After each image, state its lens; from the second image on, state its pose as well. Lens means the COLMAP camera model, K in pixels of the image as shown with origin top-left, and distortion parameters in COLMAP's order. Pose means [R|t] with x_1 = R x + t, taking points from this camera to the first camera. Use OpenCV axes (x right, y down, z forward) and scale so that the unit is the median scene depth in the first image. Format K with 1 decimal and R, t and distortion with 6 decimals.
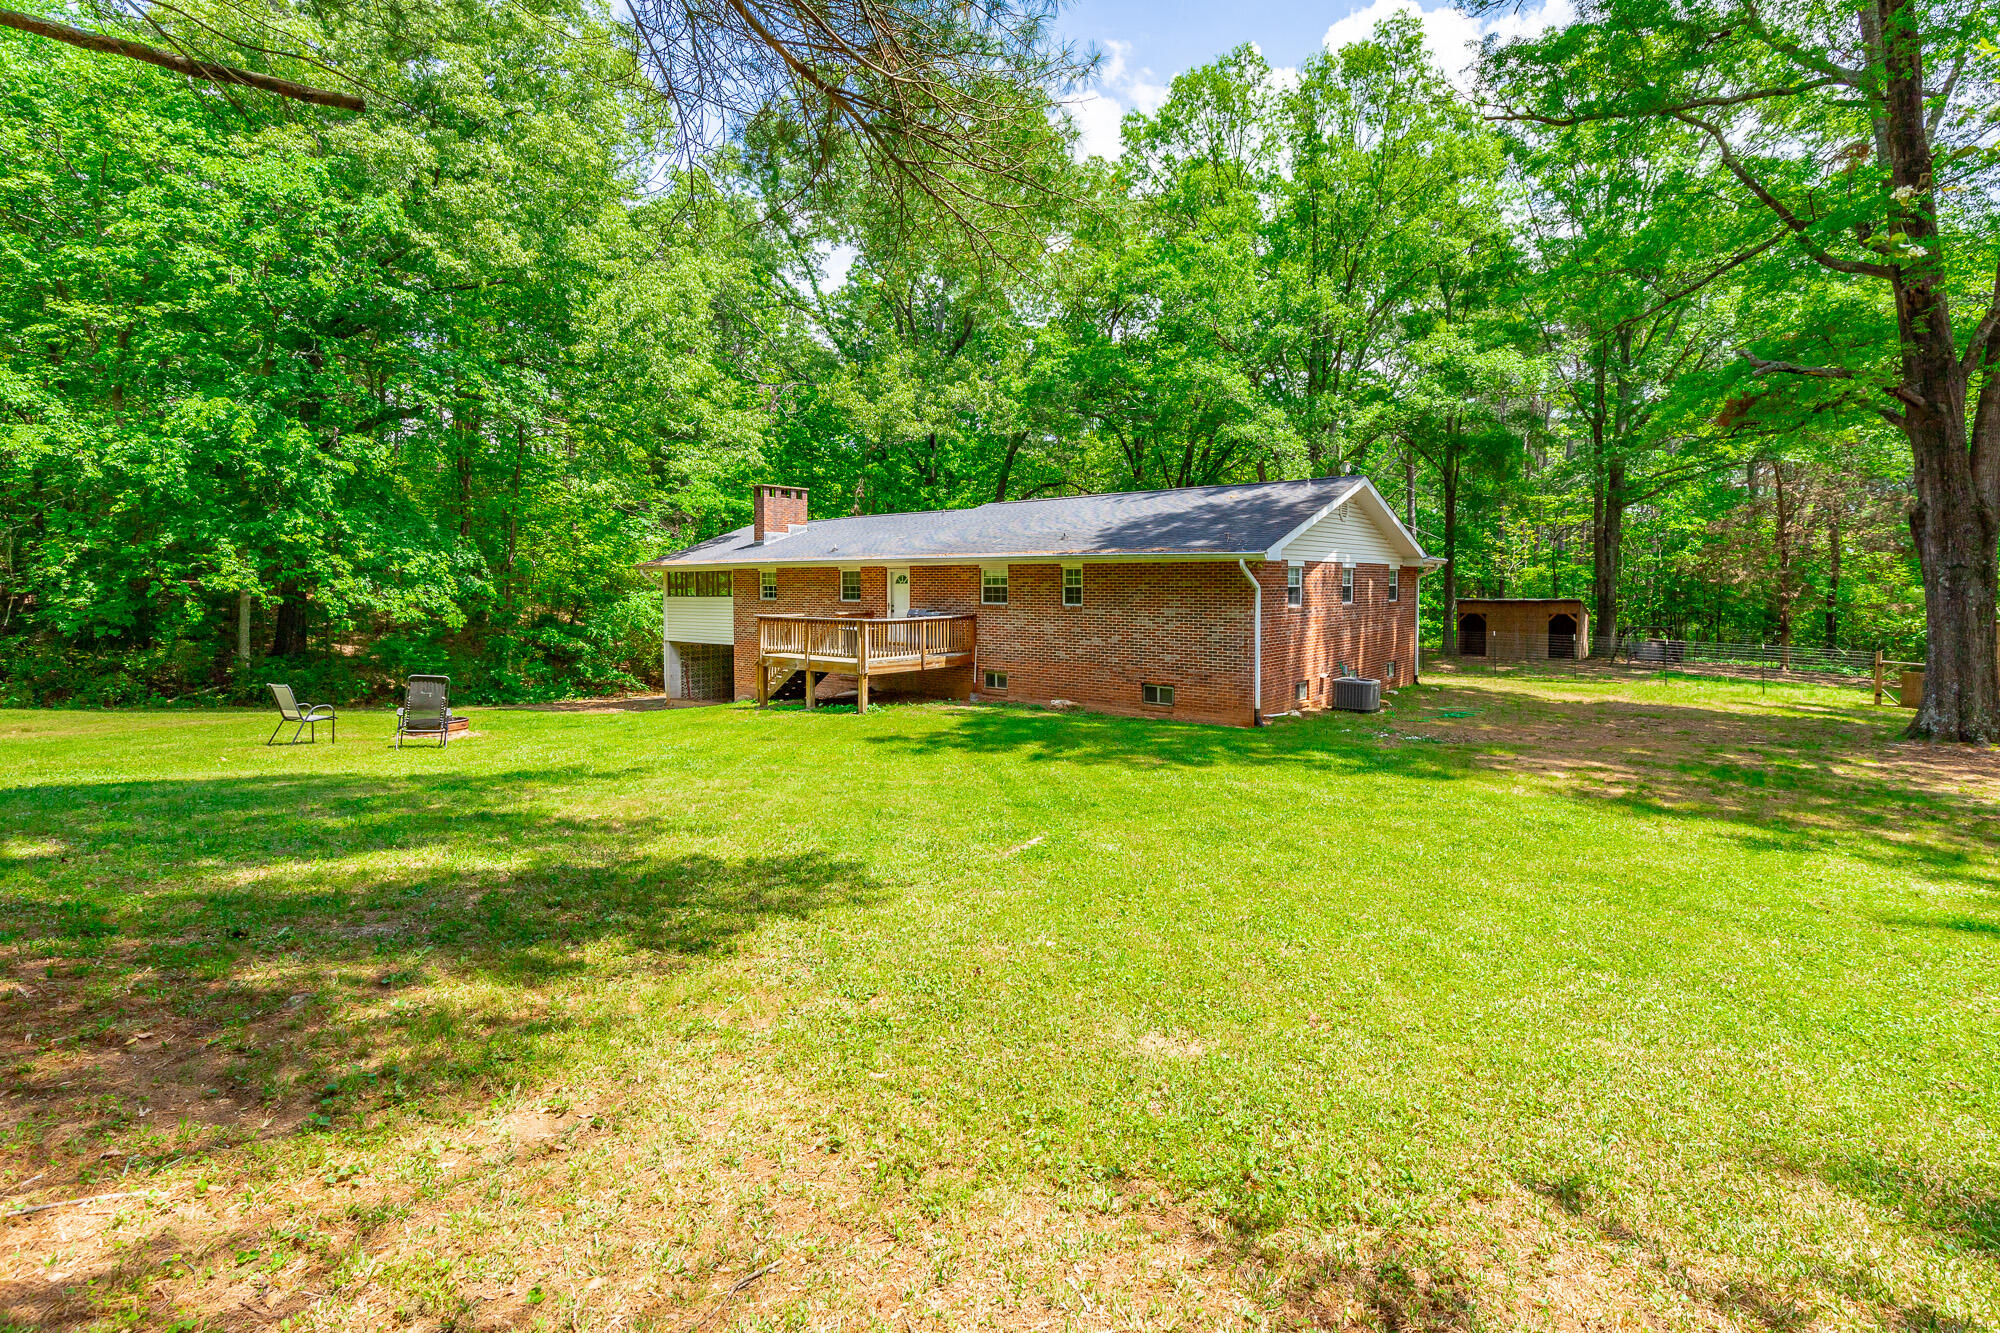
lens RADIAL K [[921.9, 0, 987.4], [0, 921.9, 661.1], [0, 0, 1]] dist [0.000823, -0.000279]
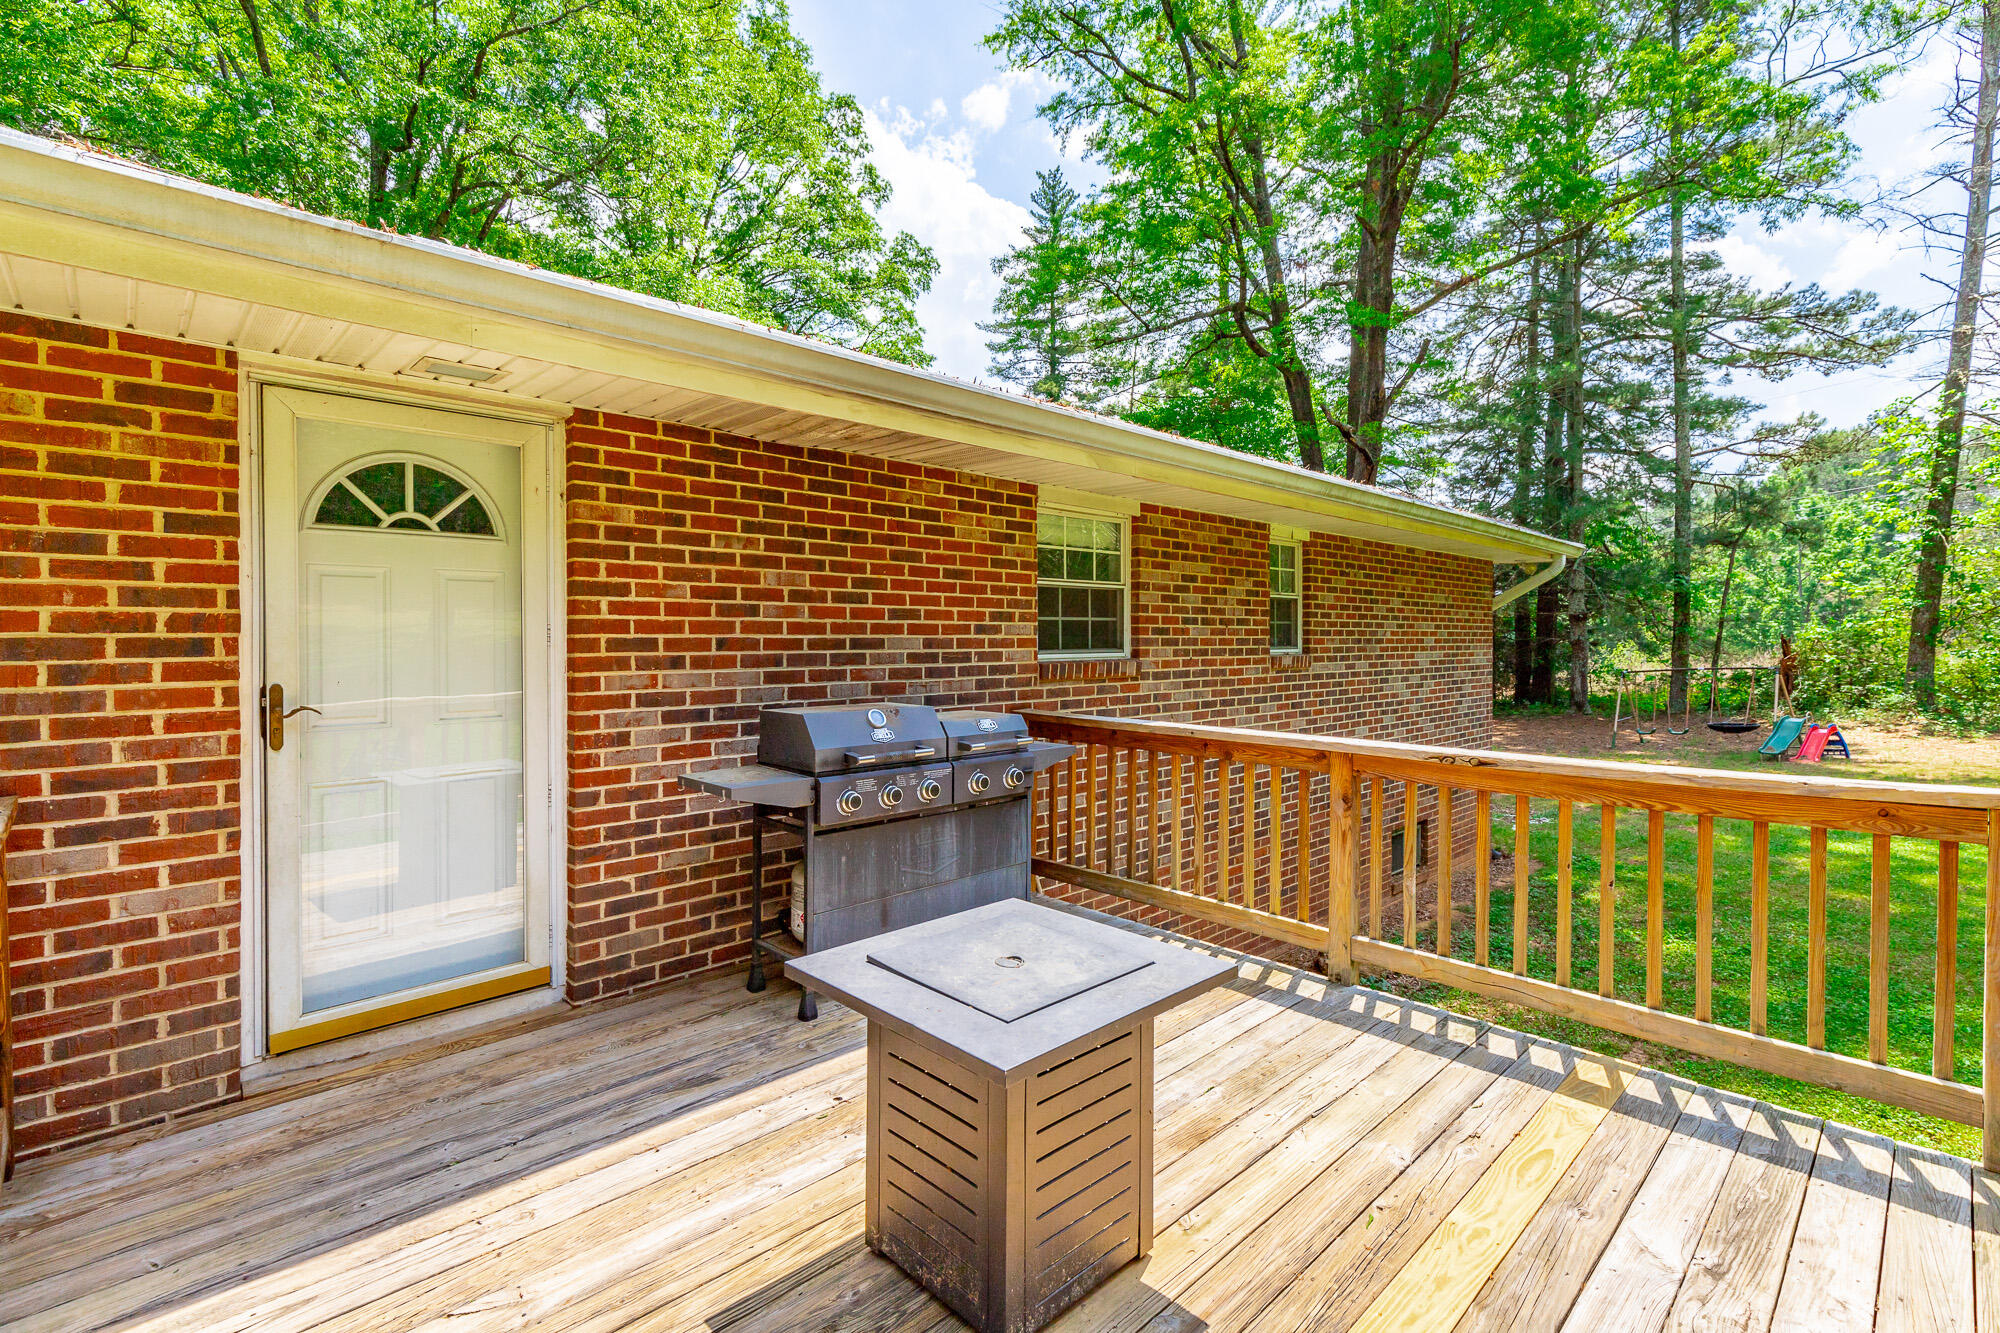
lens RADIAL K [[887.3, 0, 997.4], [0, 887.3, 656.4], [0, 0, 1]] dist [0.002017, -0.000414]
pose [[0.120476, -0.021809, 0.992477, -0.226680], [0.085406, 0.996280, 0.011525, -0.067130], [-0.989036, 0.083375, 0.121890, 0.994965]]
